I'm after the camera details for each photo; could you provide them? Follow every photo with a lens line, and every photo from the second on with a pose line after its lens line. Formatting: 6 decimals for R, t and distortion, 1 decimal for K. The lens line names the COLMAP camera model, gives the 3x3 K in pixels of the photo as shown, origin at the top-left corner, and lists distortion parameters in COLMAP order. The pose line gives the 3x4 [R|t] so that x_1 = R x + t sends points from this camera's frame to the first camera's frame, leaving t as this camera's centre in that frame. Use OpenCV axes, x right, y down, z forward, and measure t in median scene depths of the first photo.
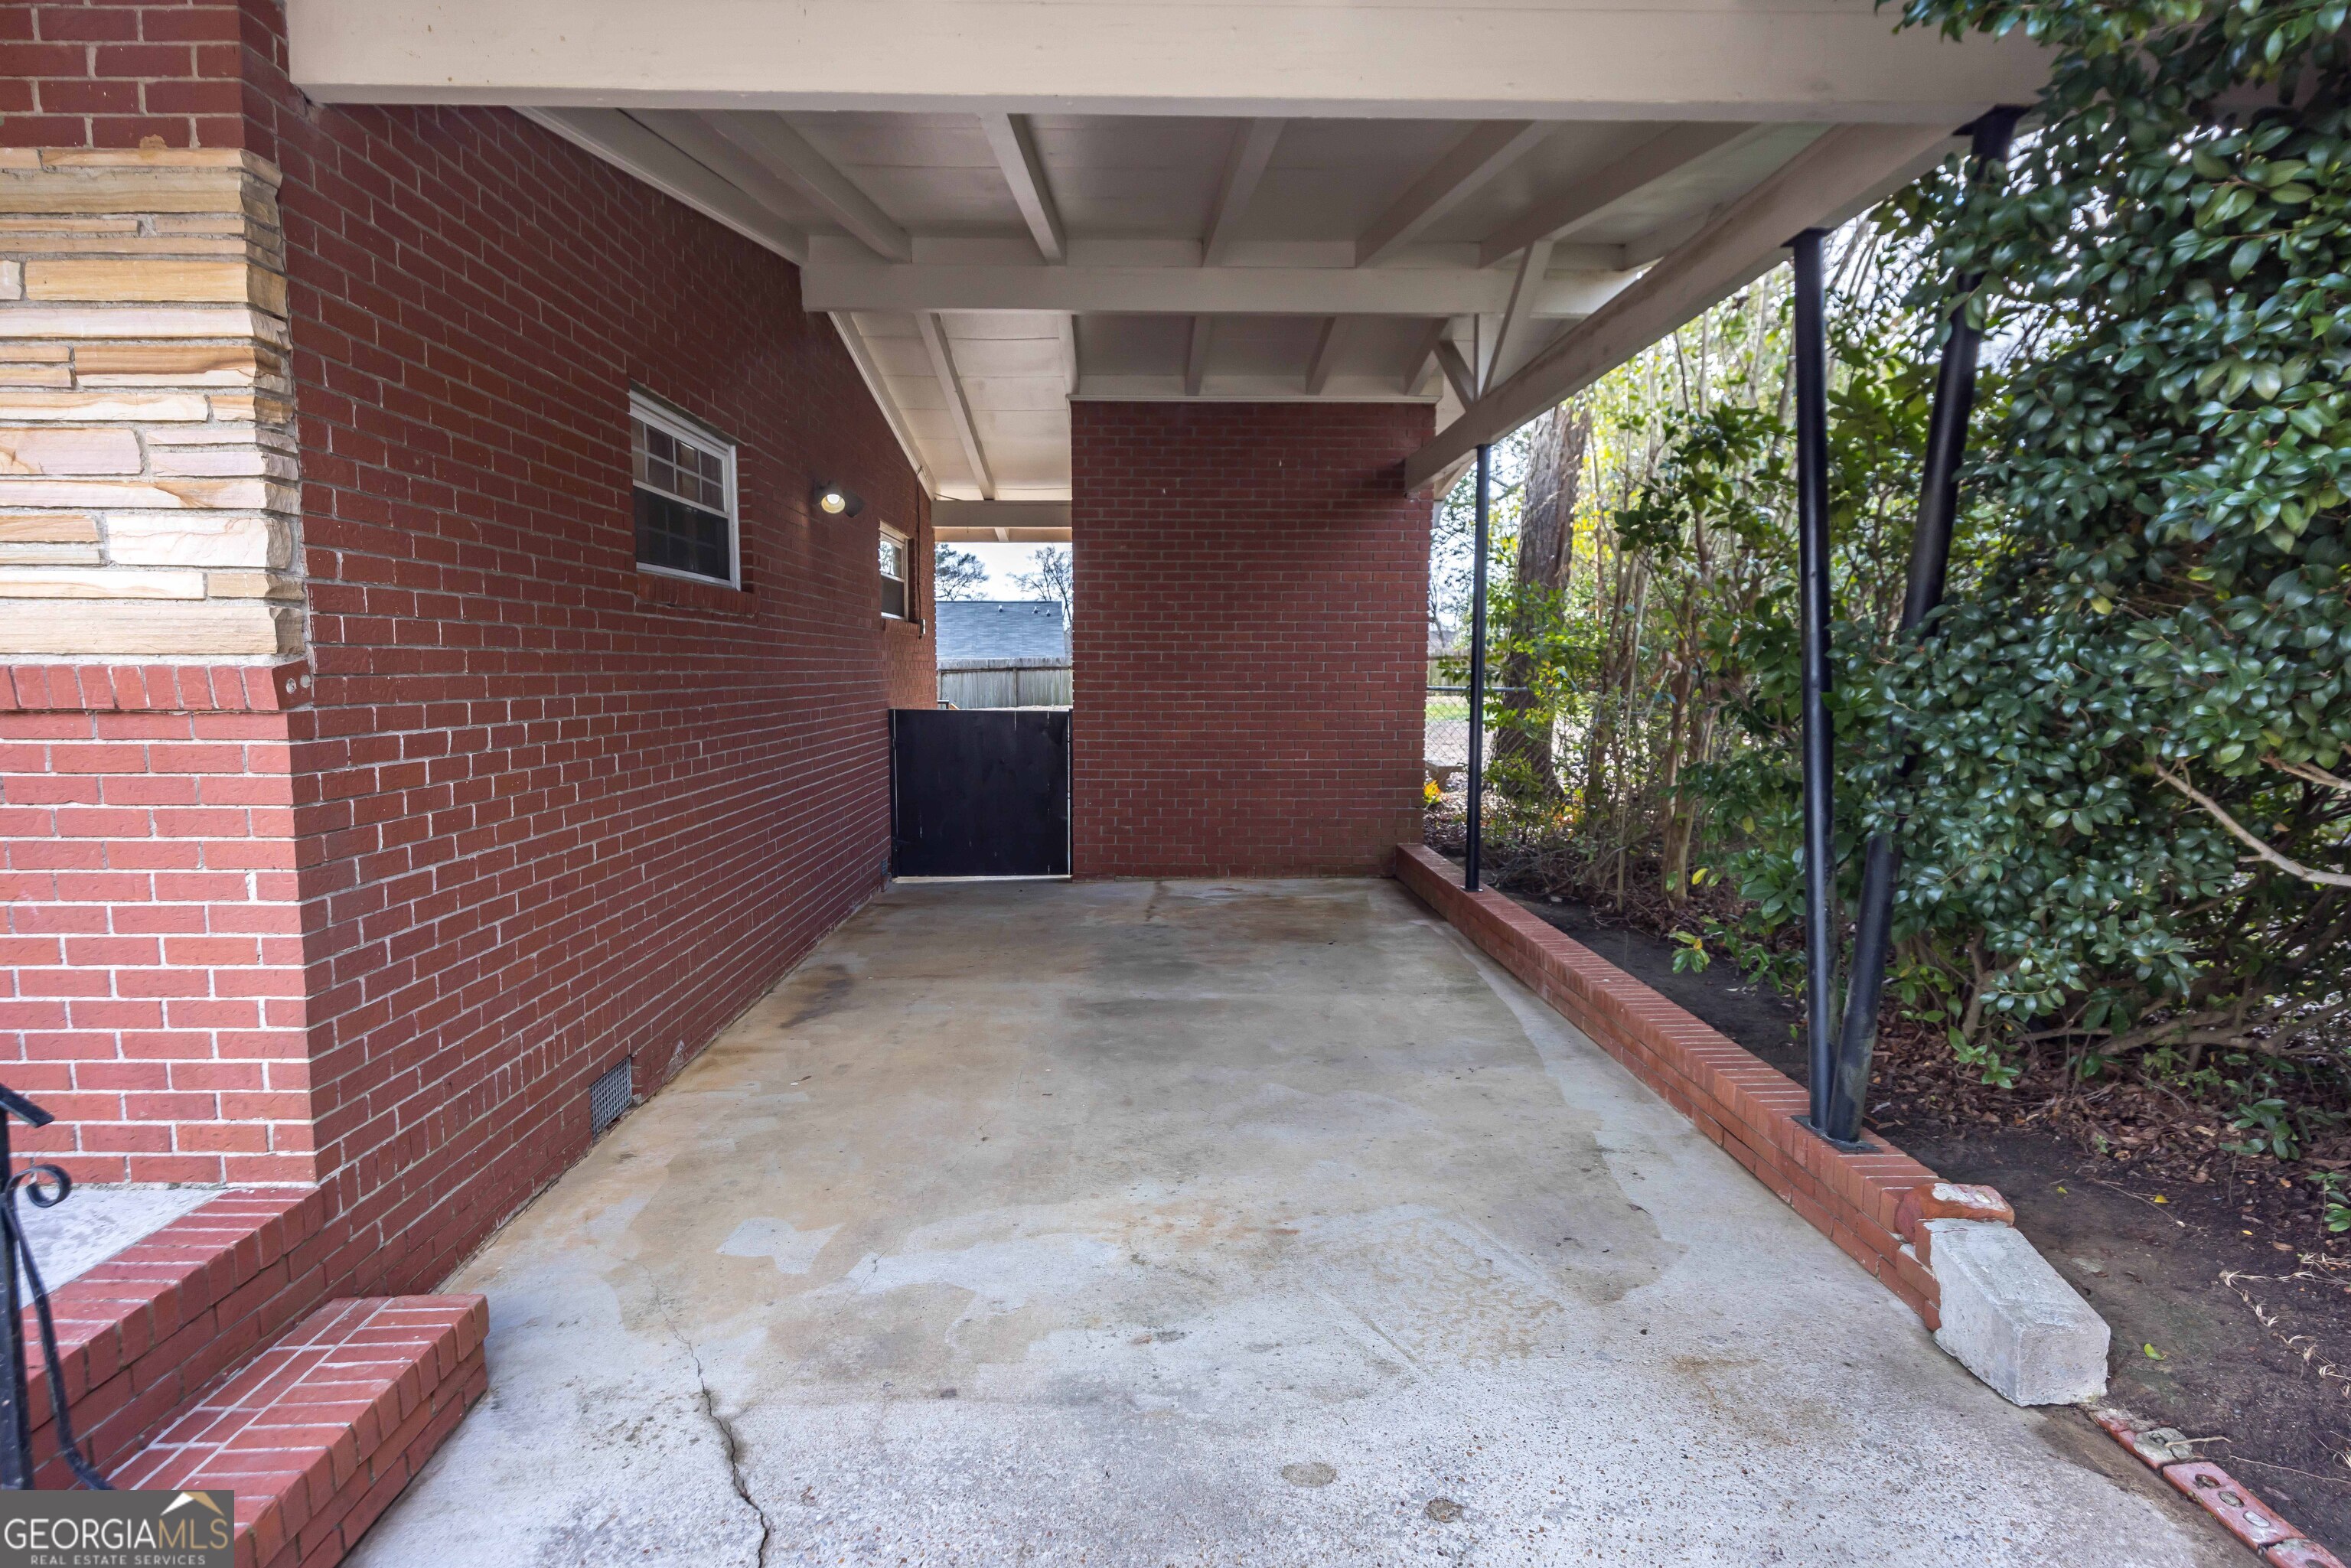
lens RADIAL K [[1261.7, 0, 1169.2], [0, 1261.7, 800.2], [0, 0, 1]] dist [0.000117, -0.001535]
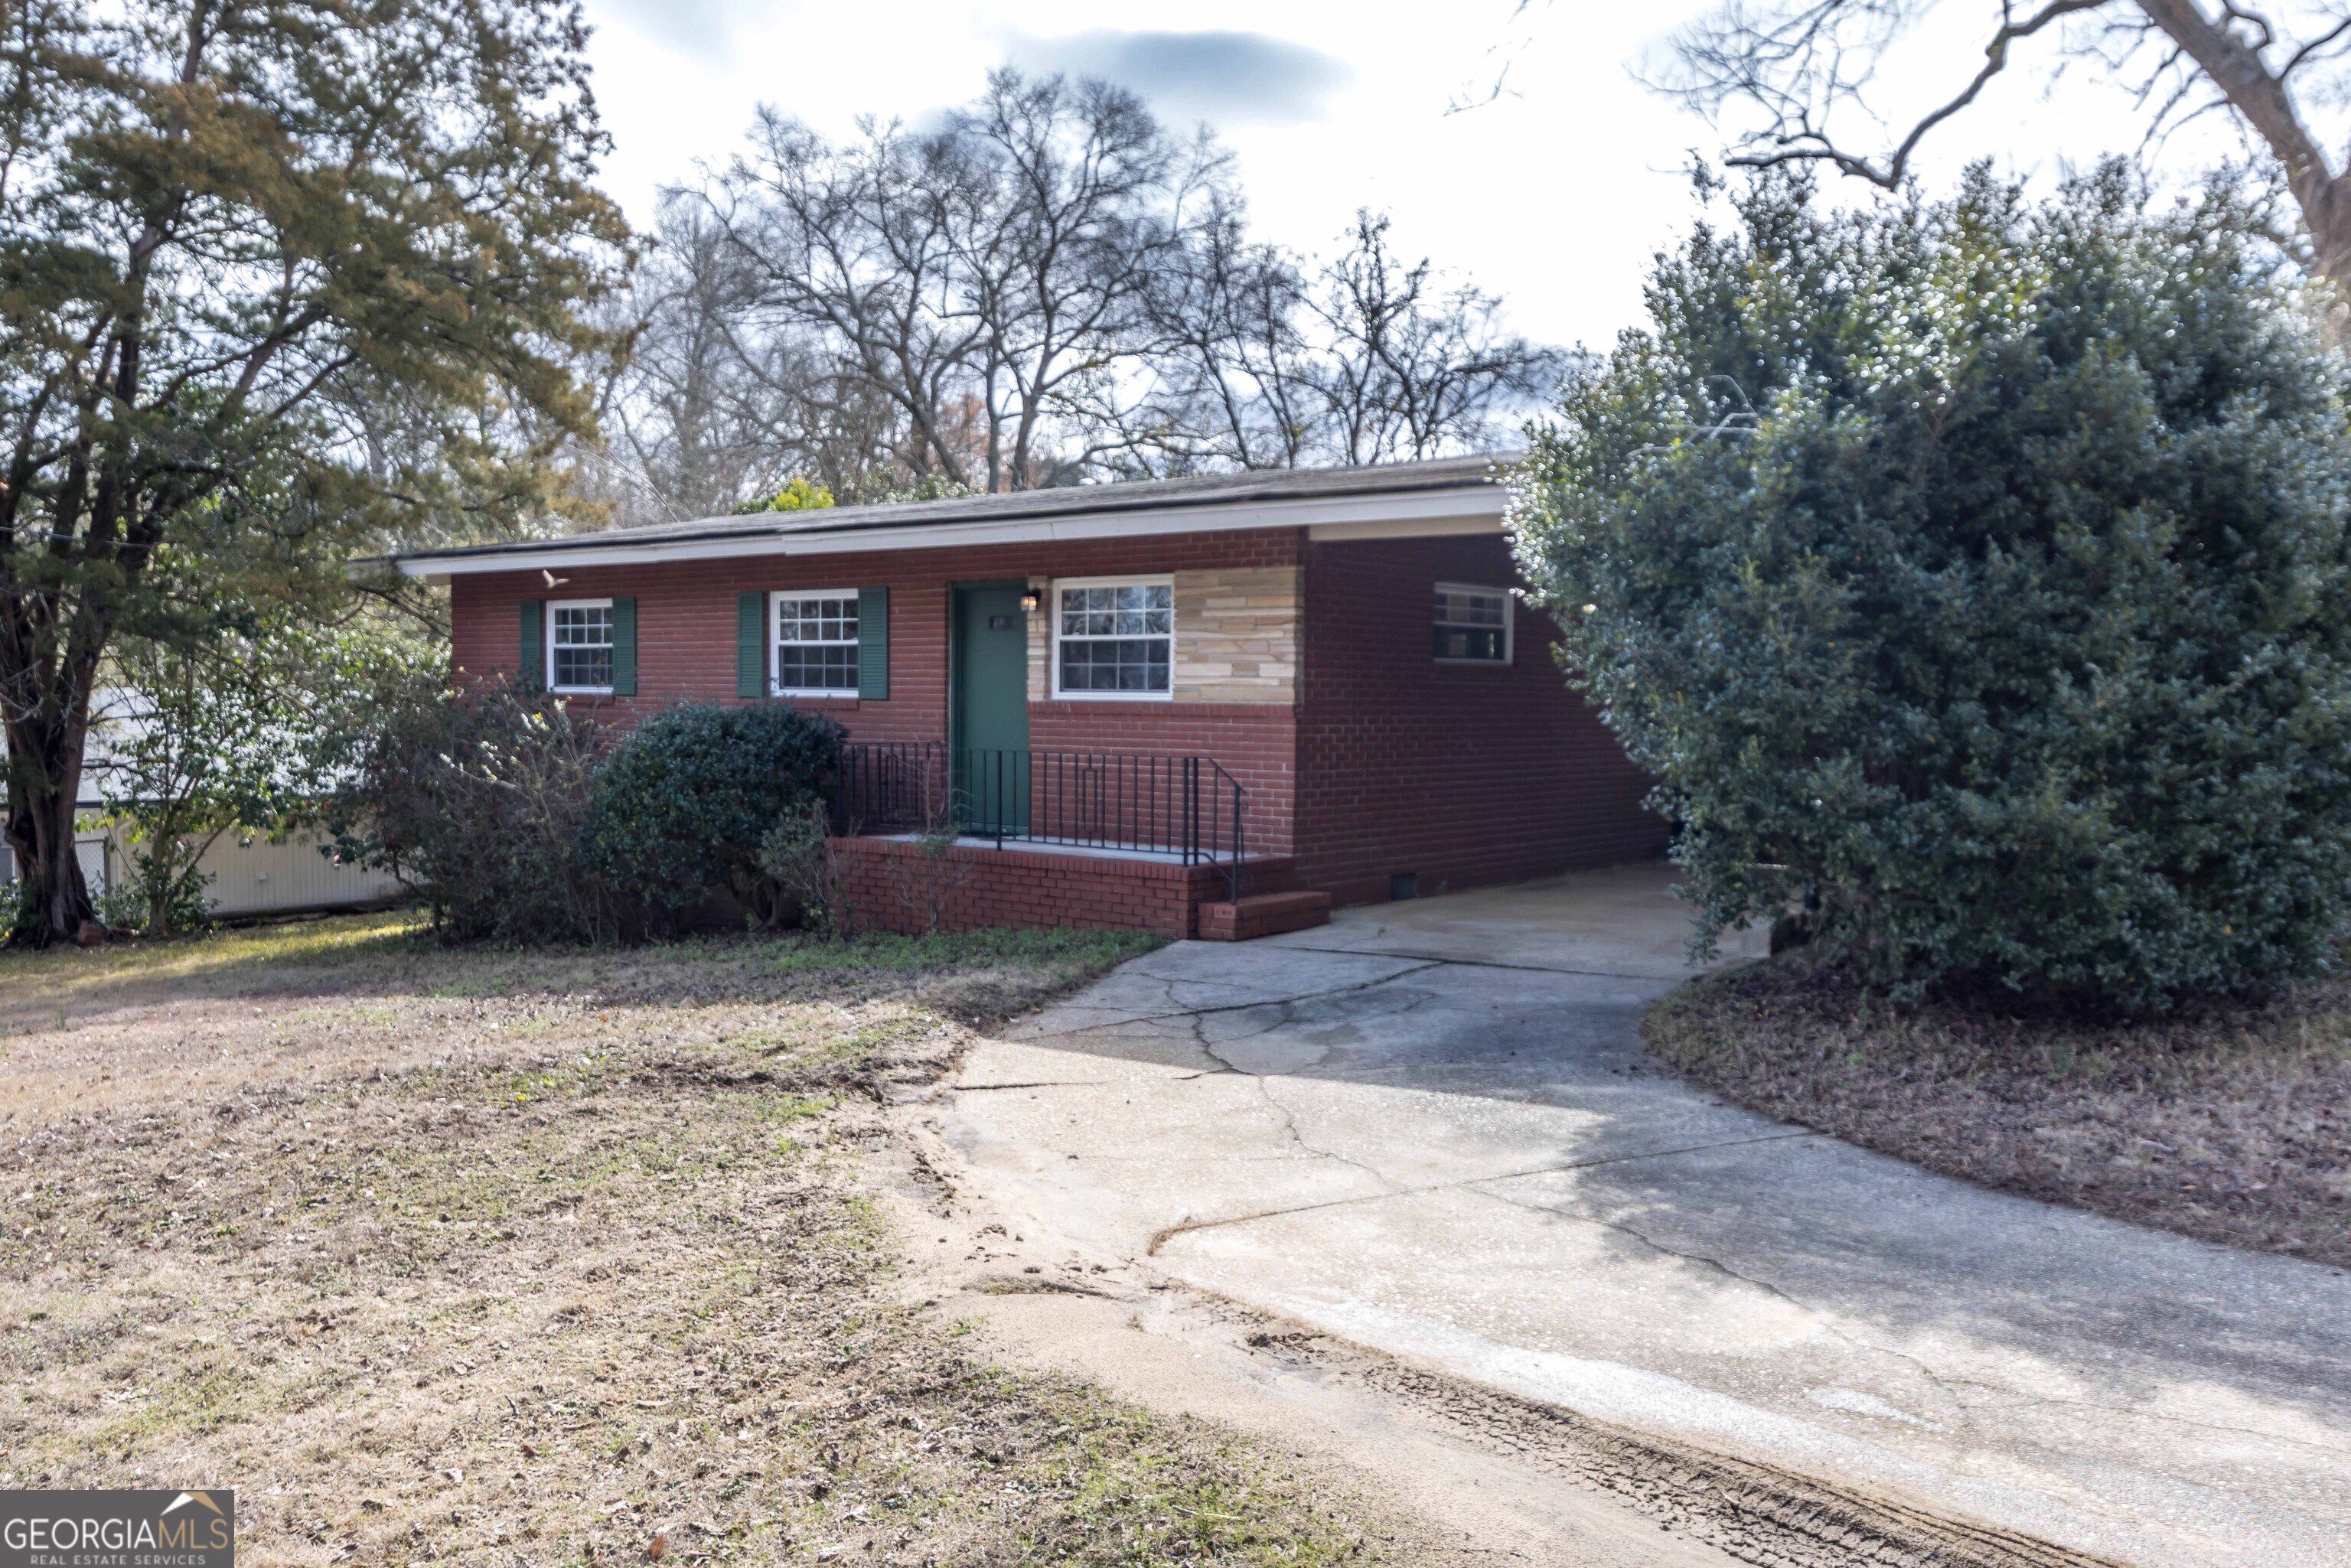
lens RADIAL K [[1889.4, 0, 1144.5], [0, 1889.4, 783.0], [0, 0, 1]] dist [-0.003985, -0.000371]
pose [[0.744794, 0.034746, -0.666389, 2.055091], [-0.077012, 0.996446, -0.034117, 0.264735], [0.662835, 0.076730, 0.744823, -2.616494]]
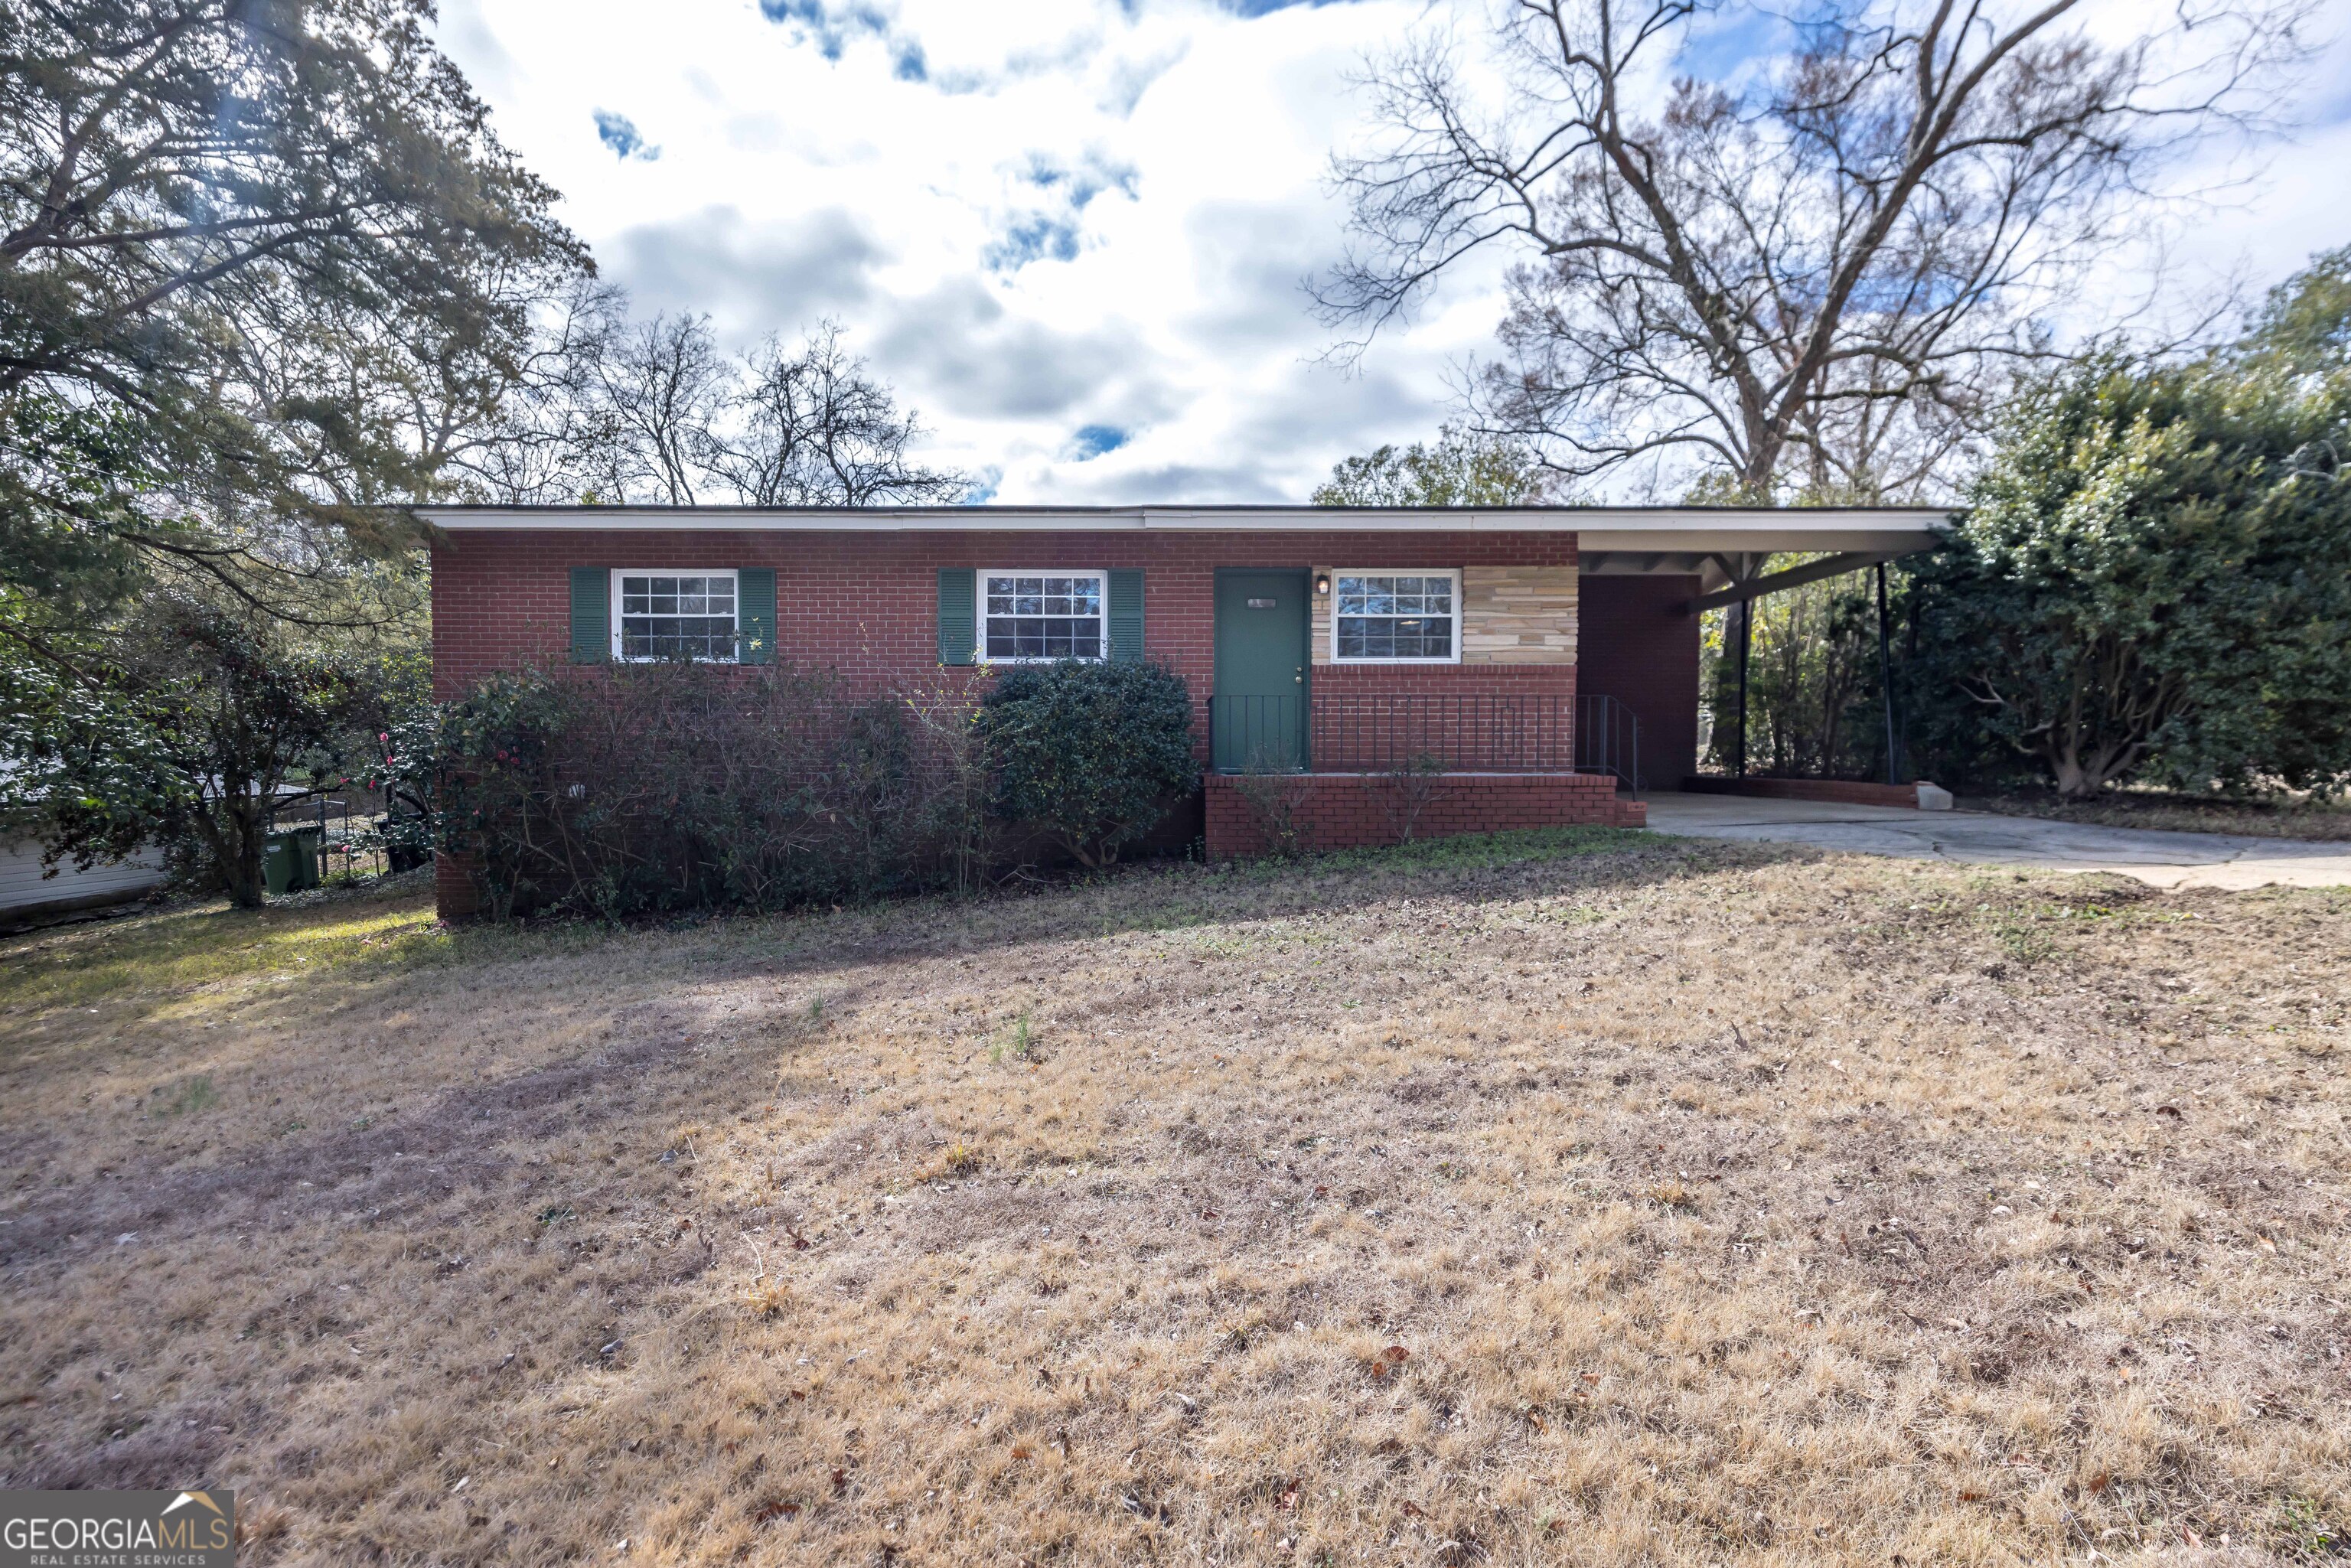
lens RADIAL K [[1261.7, 0, 1169.2], [0, 1261.7, 800.2], [0, 0, 1]] dist [0.000117, -0.001535]
pose [[0.999742, -0.003304, -0.022471, -1.794910], [0.003325, 0.999994, 0.000877, 0.341366], [0.022468, -0.000952, 0.999747, -3.288701]]
